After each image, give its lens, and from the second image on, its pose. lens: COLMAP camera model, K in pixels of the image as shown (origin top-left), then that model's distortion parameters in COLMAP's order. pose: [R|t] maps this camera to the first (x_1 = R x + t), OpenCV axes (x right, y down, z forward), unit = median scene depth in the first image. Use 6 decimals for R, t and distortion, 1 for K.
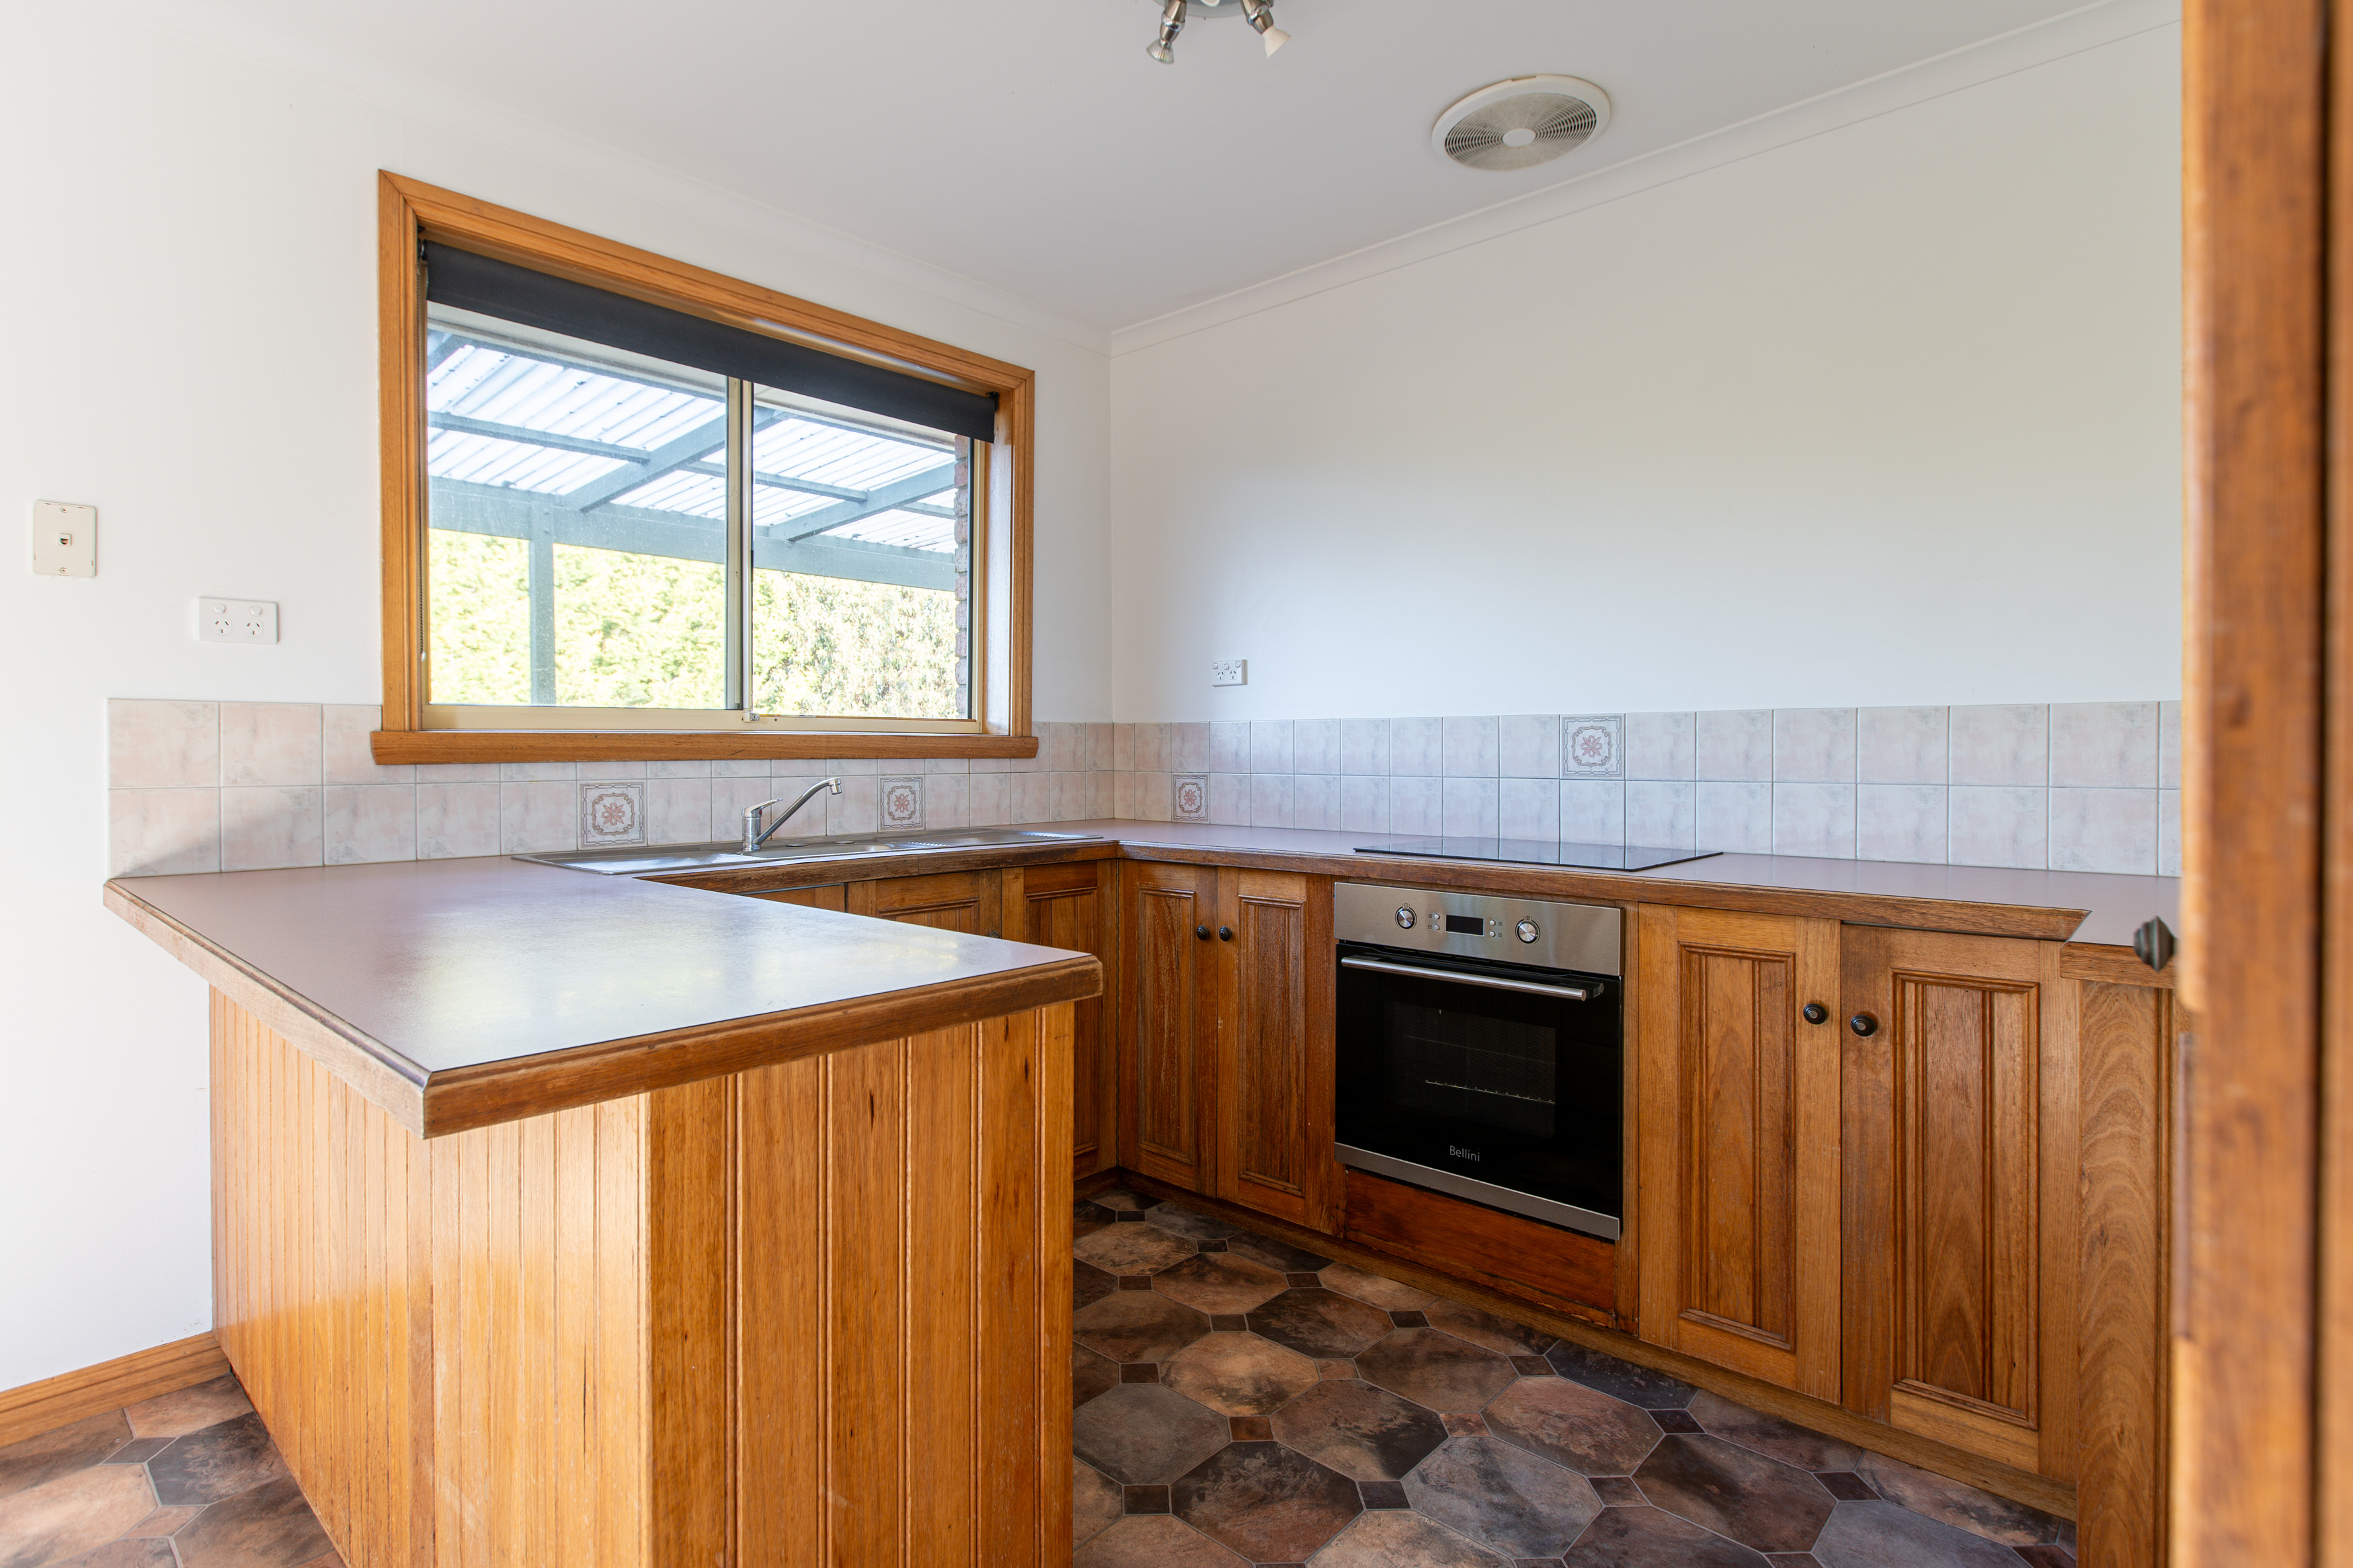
lens RADIAL K [[1165.1, 0, 1112.7], [0, 1165.1, 759.1], [0, 0, 1]] dist [0.015991, 0.000220]
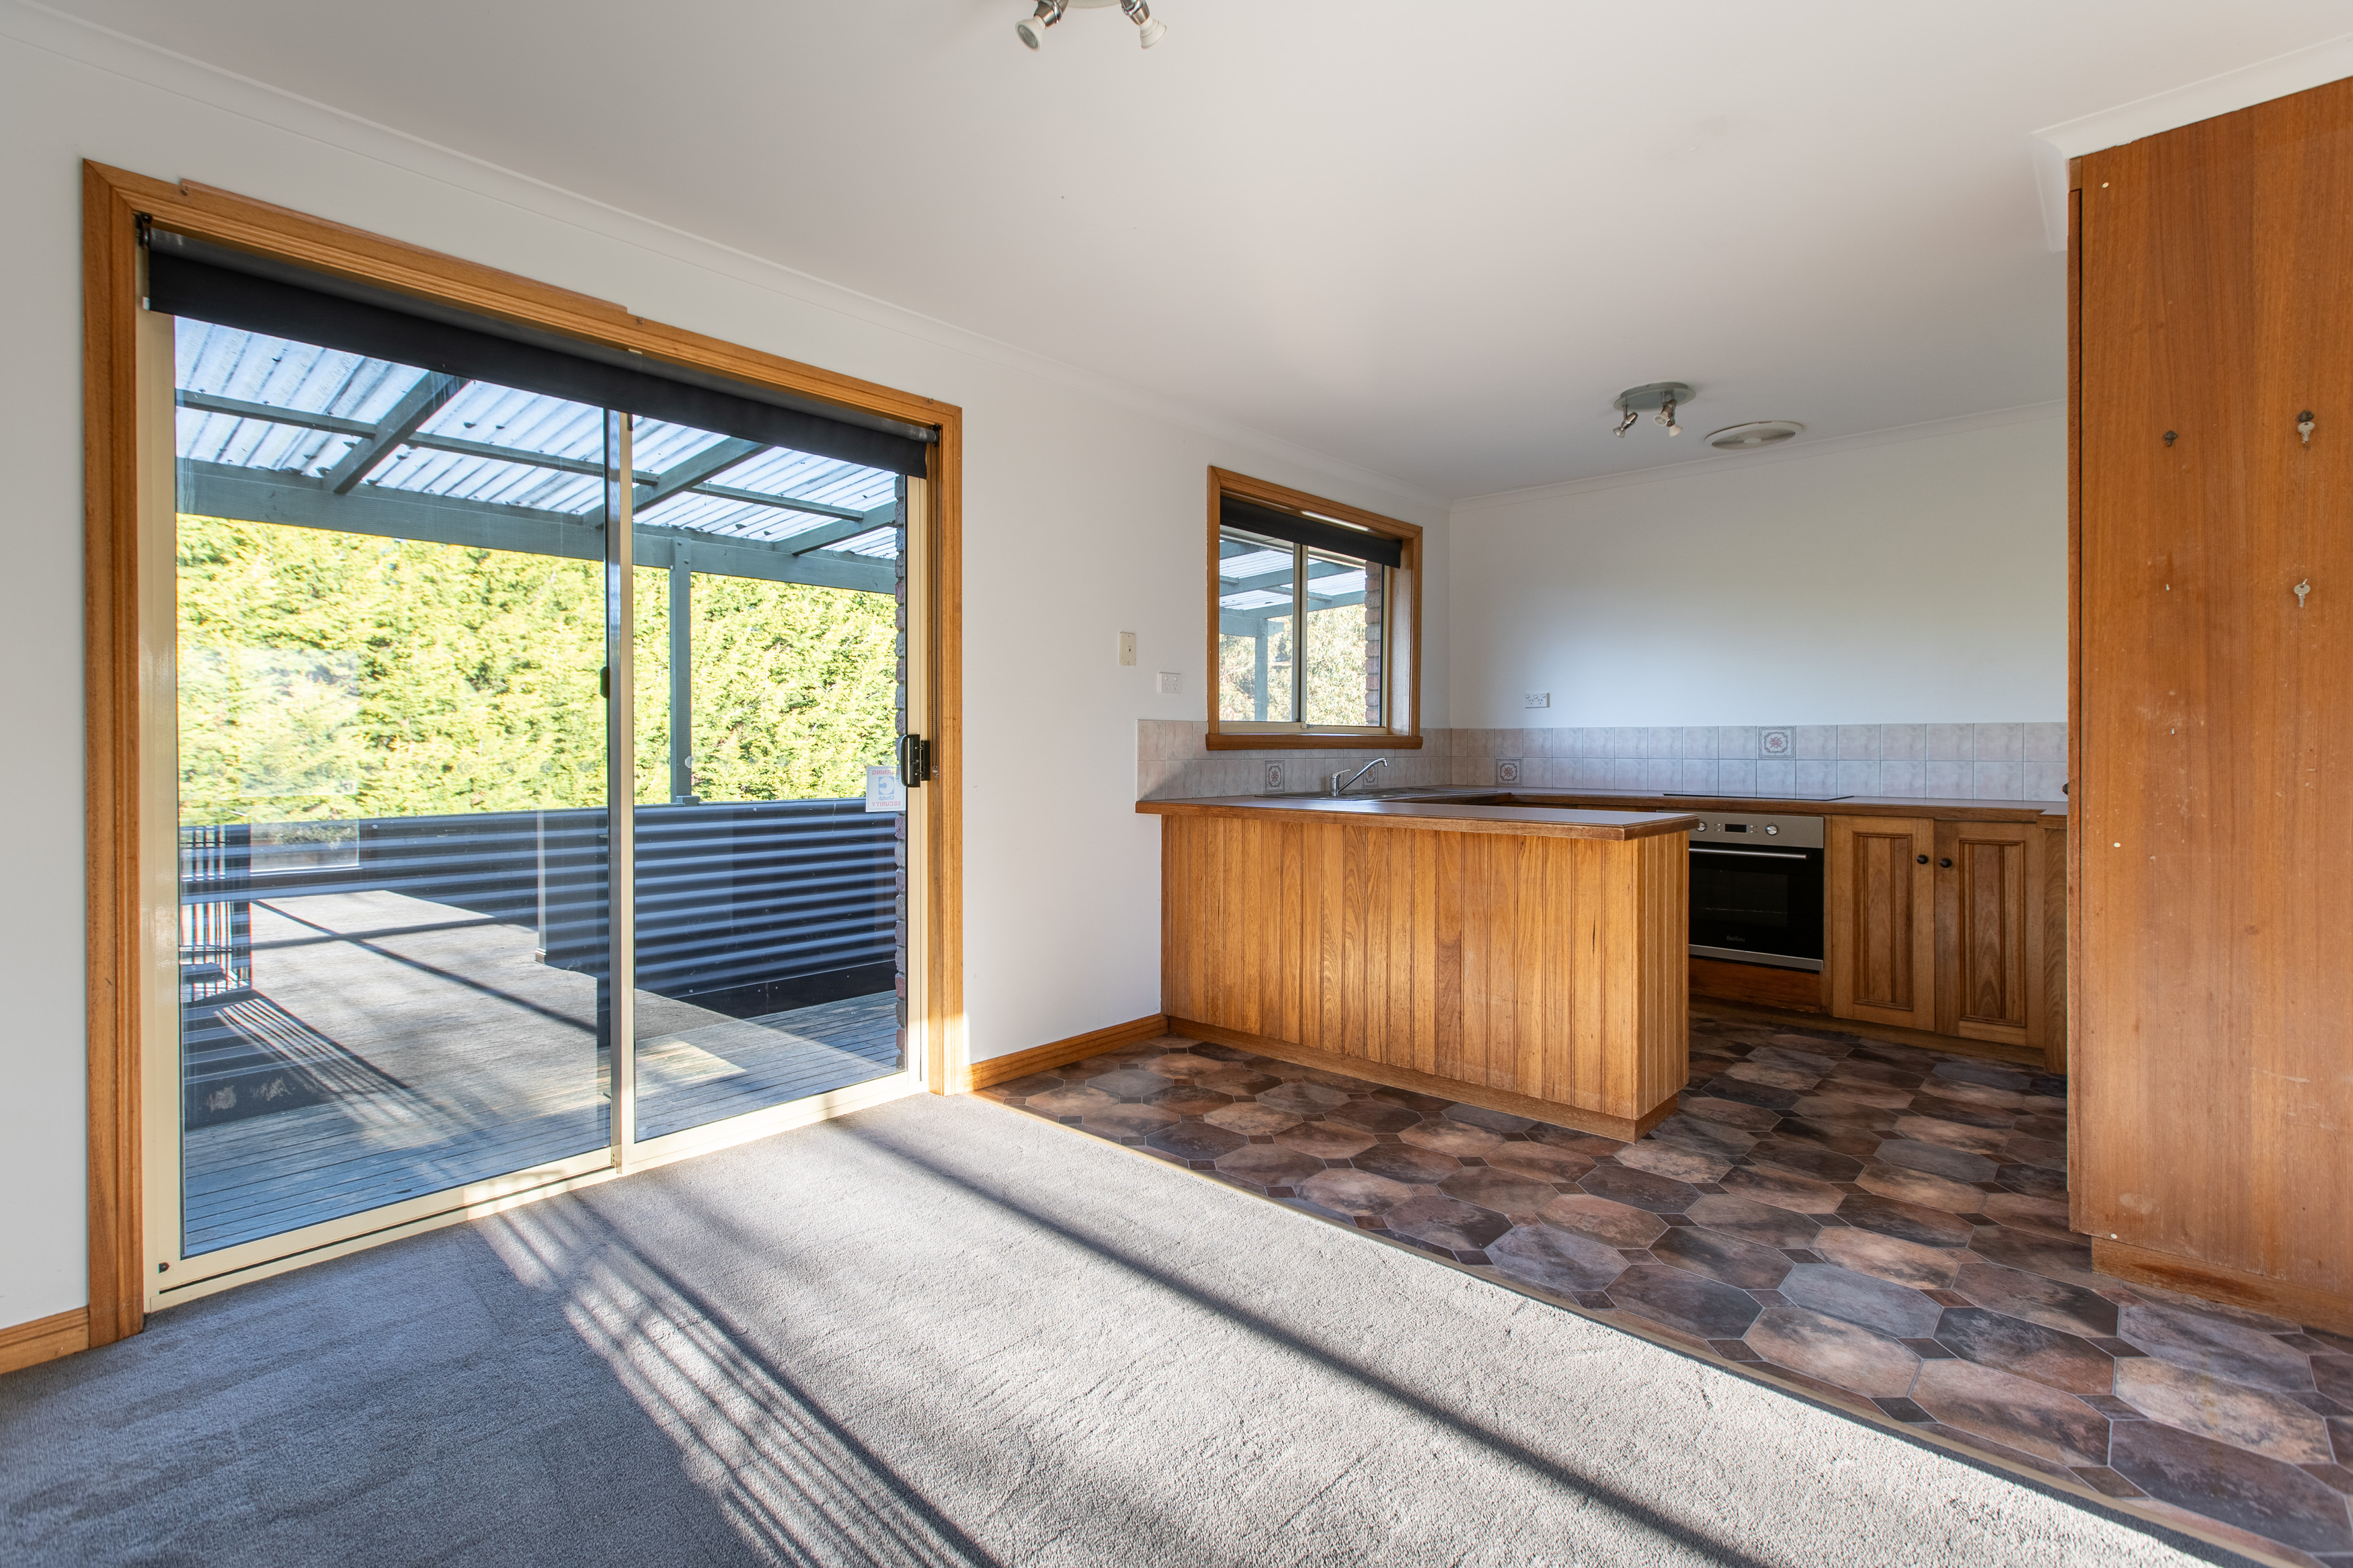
lens RADIAL K [[1030.4, 0, 1049.0], [0, 1030.4, 775.4], [0, 0, 1]] dist [-0.084578, 0.053617]
pose [[0.999078, 0.000746, -0.042922, -0.692567], [0.000193, 0.999761, 0.021873, 0.006806], [0.042928, -0.021861, 0.998839, -0.684360]]
